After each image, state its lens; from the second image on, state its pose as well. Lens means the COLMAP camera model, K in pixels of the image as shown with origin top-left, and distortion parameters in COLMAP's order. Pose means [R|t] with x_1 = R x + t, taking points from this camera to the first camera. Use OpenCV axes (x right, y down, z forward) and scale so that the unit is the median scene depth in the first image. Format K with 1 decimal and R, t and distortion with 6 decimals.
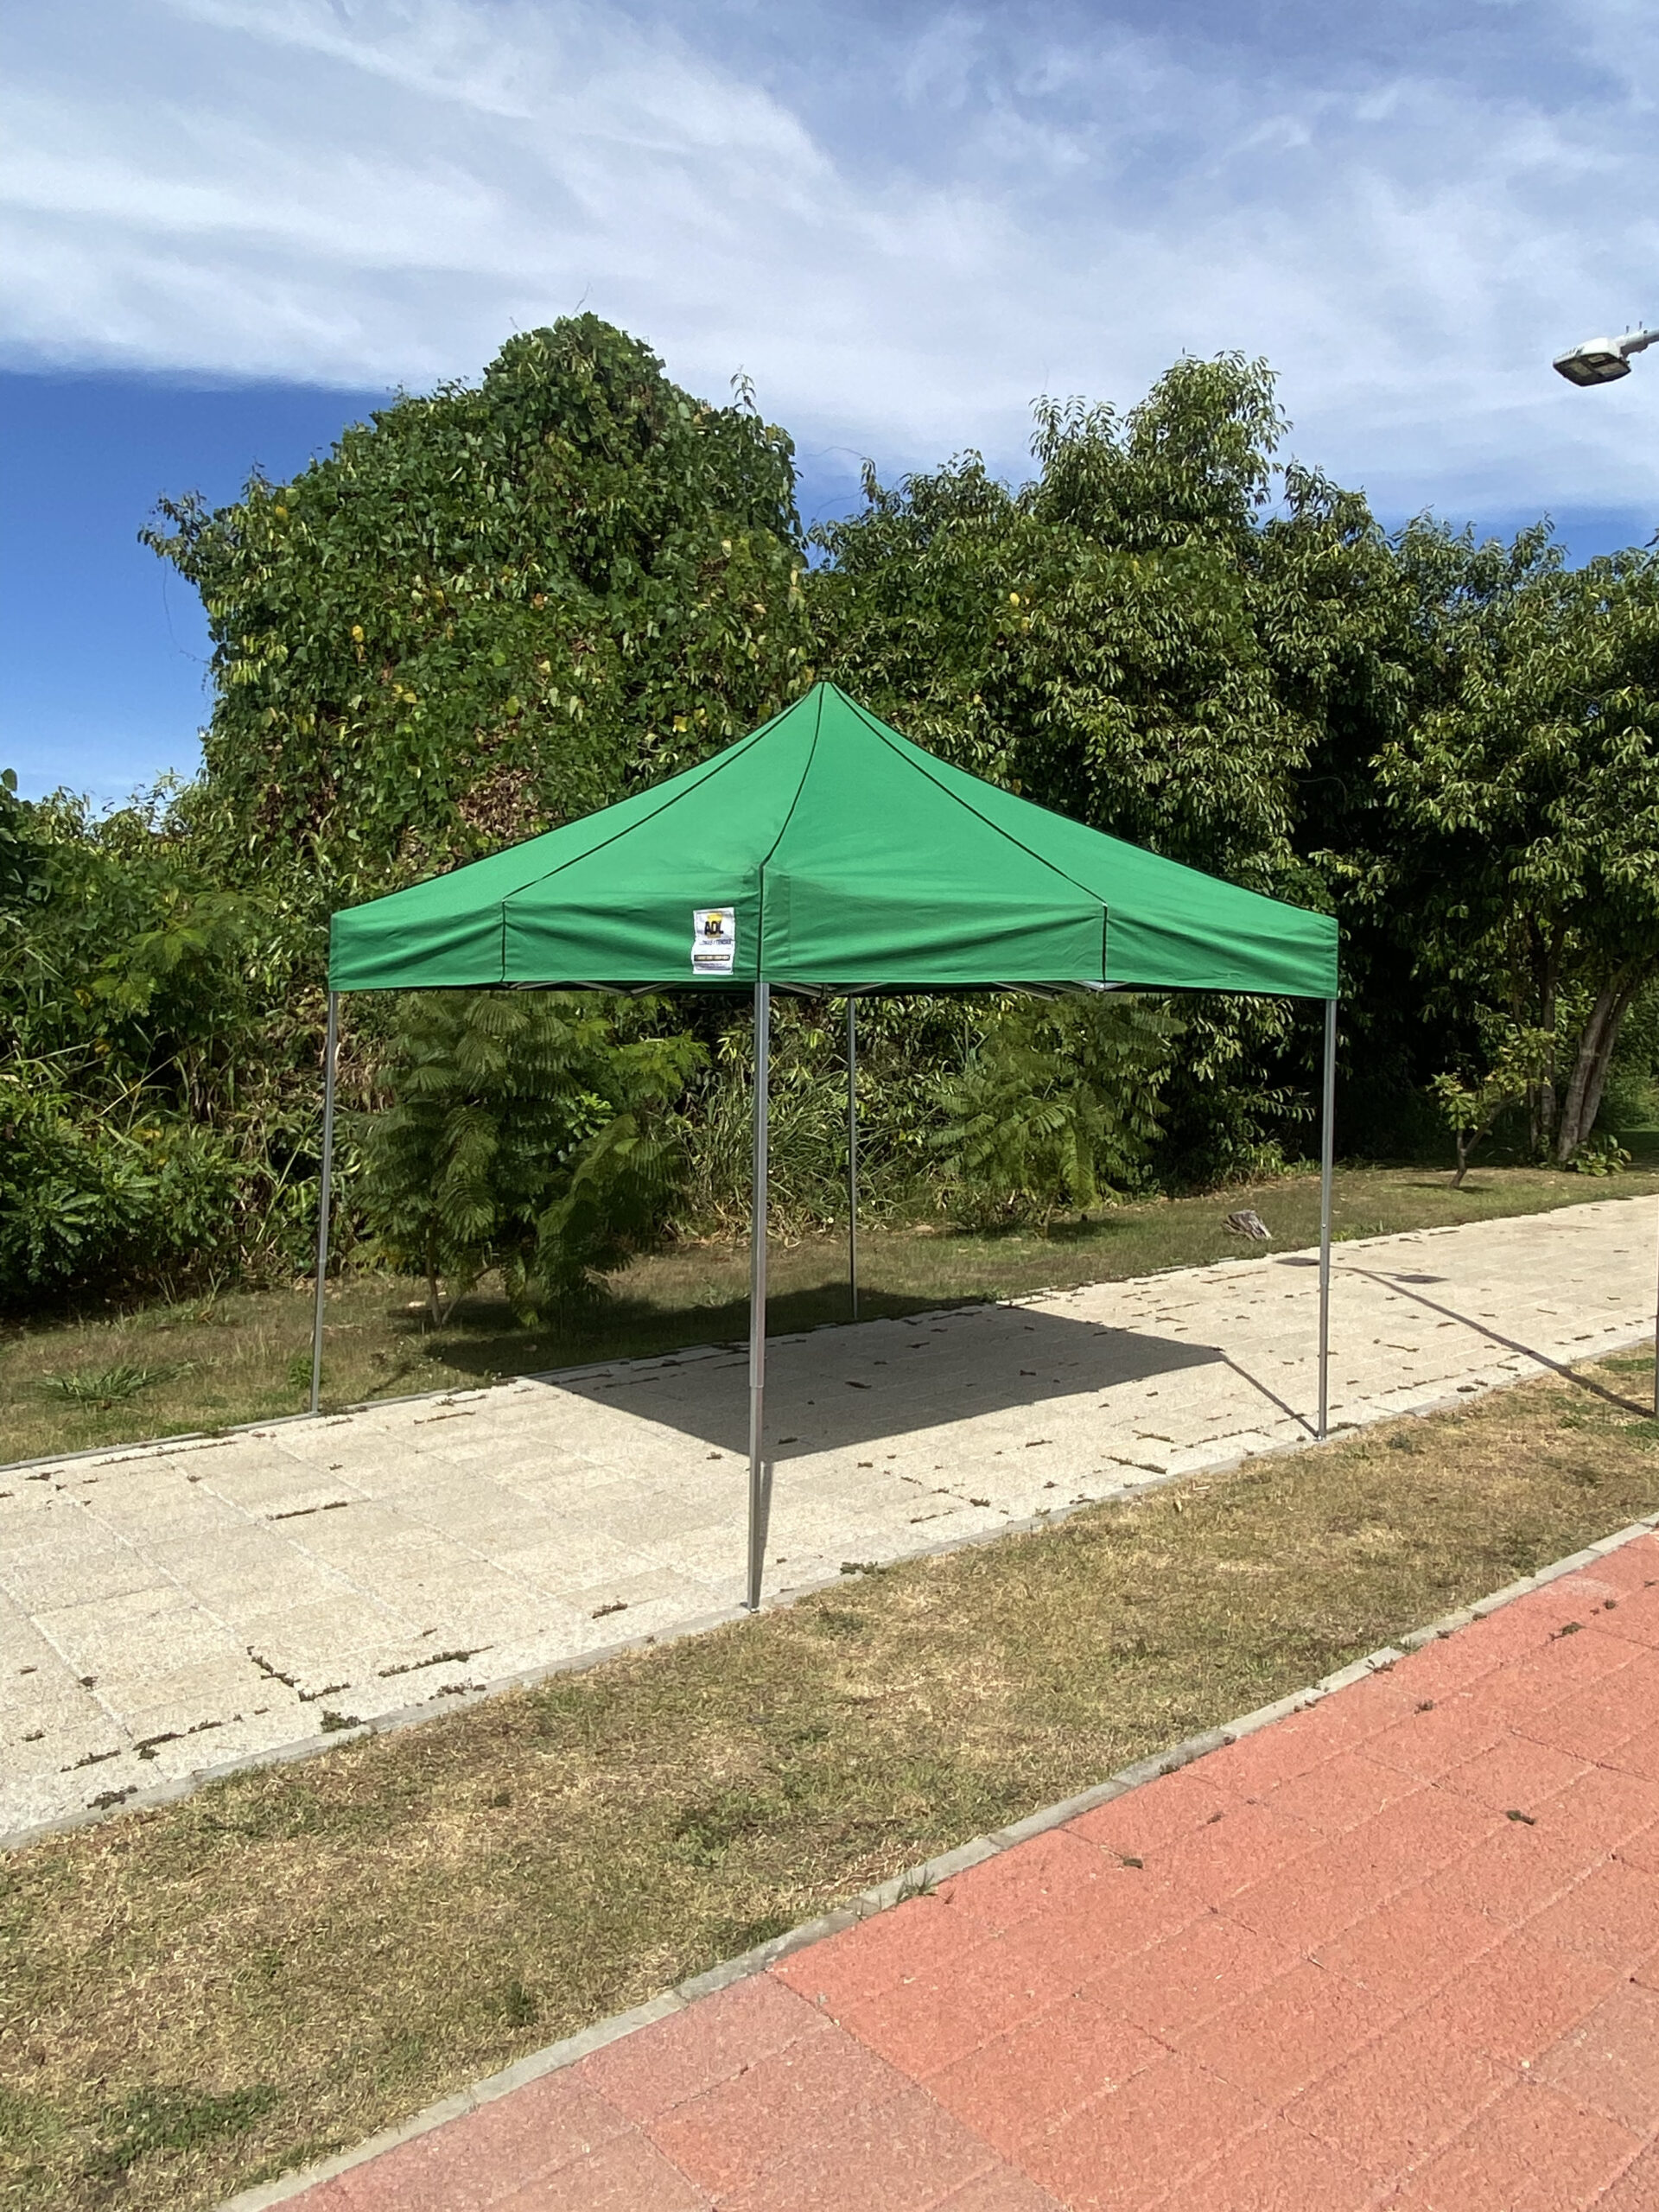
lens RADIAL K [[1530.9, 0, 810.0], [0, 1530.9, 1102.7], [0, 0, 1]] dist [0.082547, -0.105855]
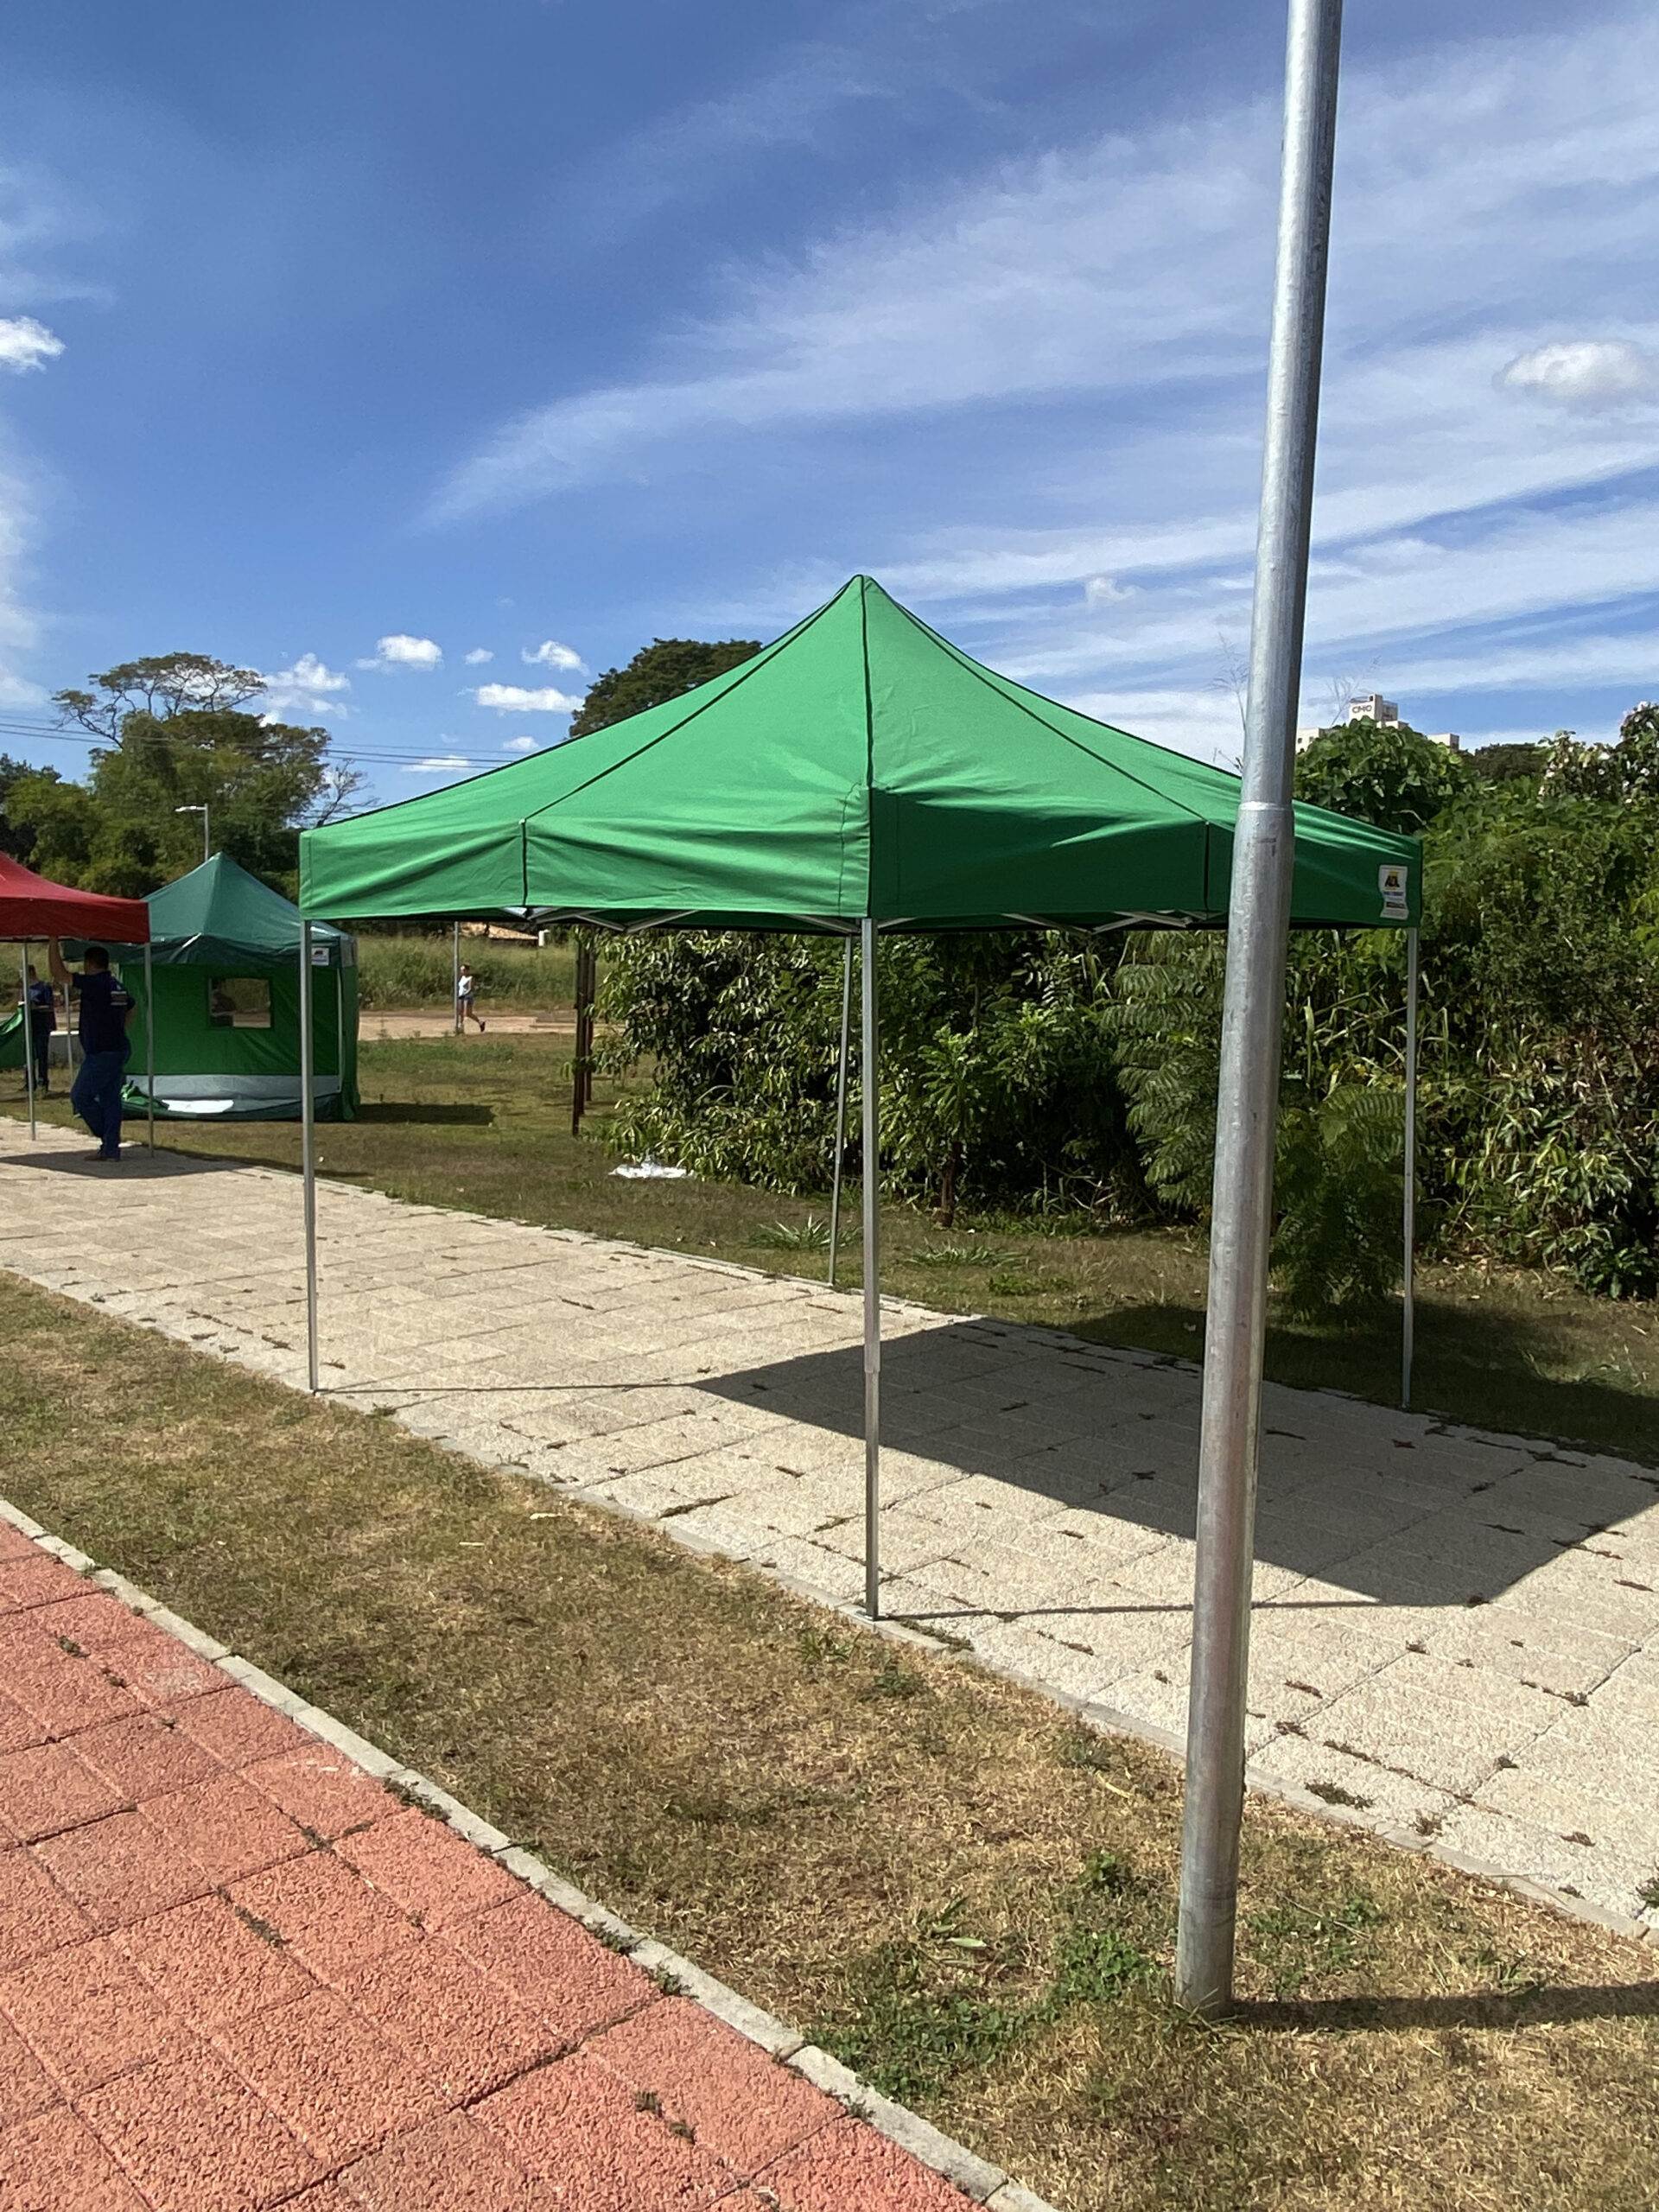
lens RADIAL K [[1628.8, 0, 825.5], [0, 1628.8, 1097.6], [0, 0, 1]] dist [0.107070, -0.148251]
pose [[0.078385, 0.077934, -0.993872, 0.804098], [-0.064864, 0.995226, 0.072924, -0.033361], [0.994811, 0.058750, 0.083066, 0.752593]]
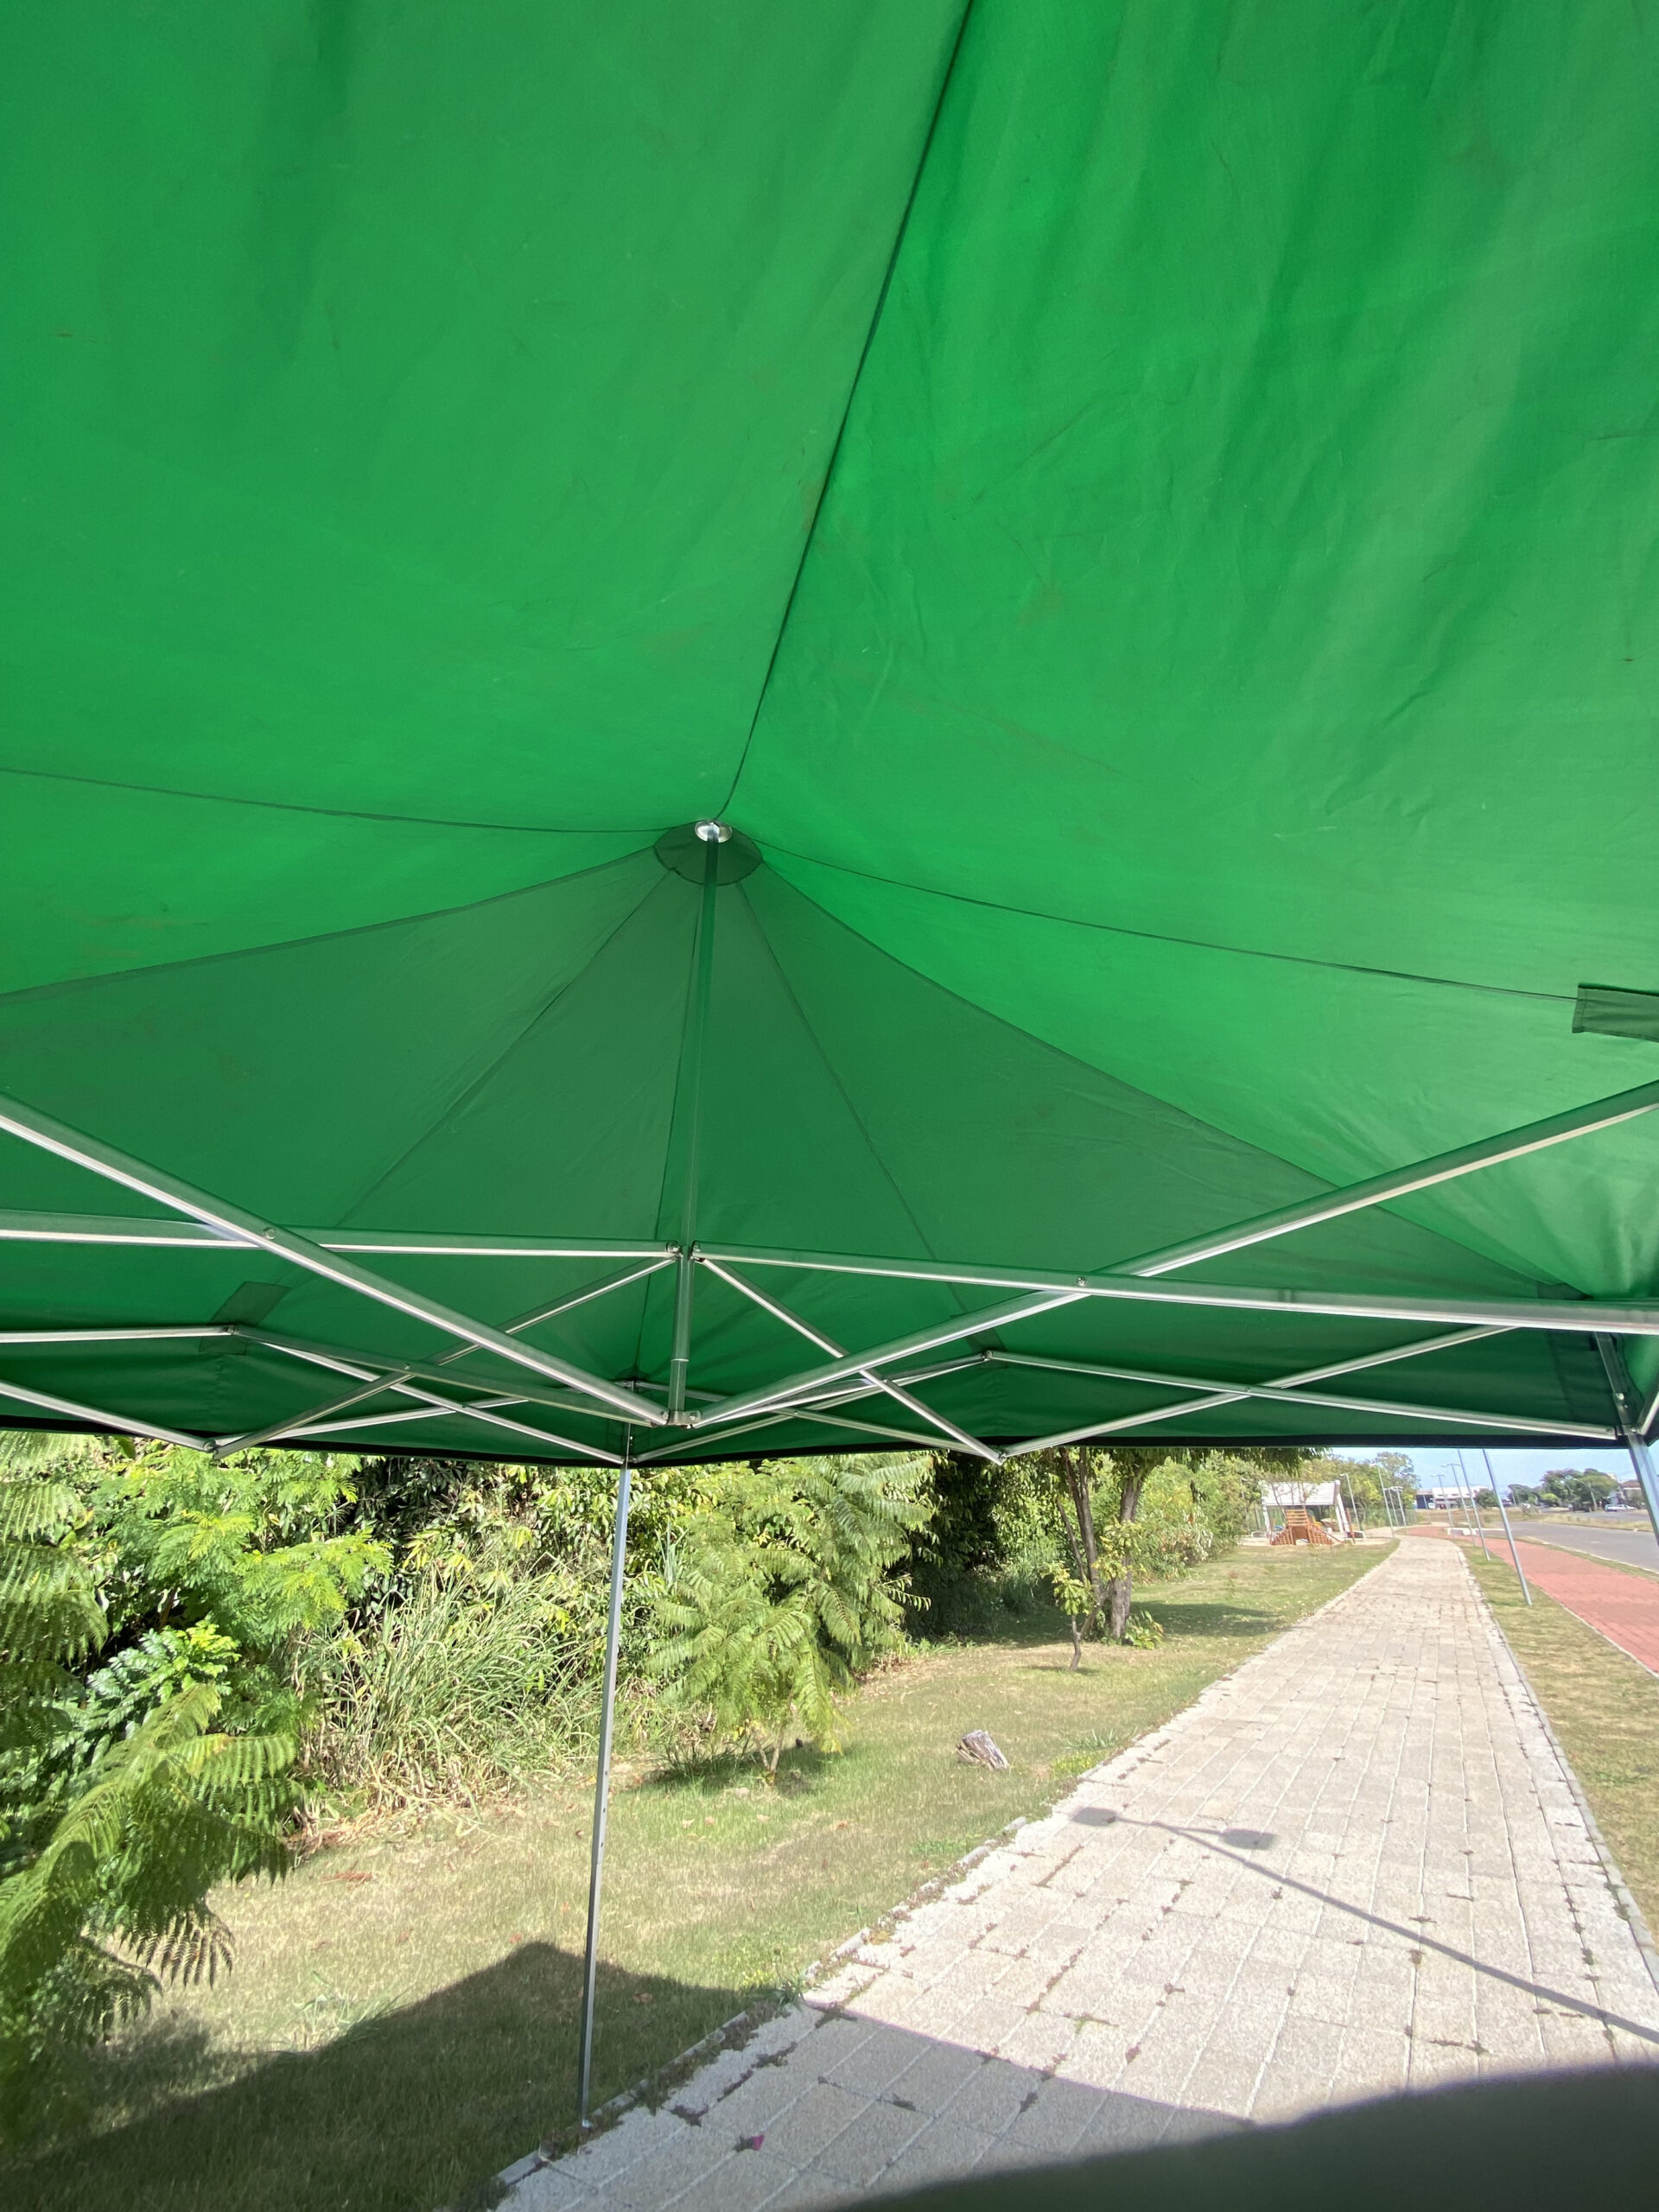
lens RADIAL K [[897.3, 0, 826.8], [0, 897.3, 1101.9], [0, 0, 1]] dist [0.015955, -0.018576]
pose [[0.948171, 0.126848, 0.291343, -0.027701], [0.024796, 0.884534, -0.465817, -0.027373], [-0.316791, 0.448898, 0.835544, 0.622583]]
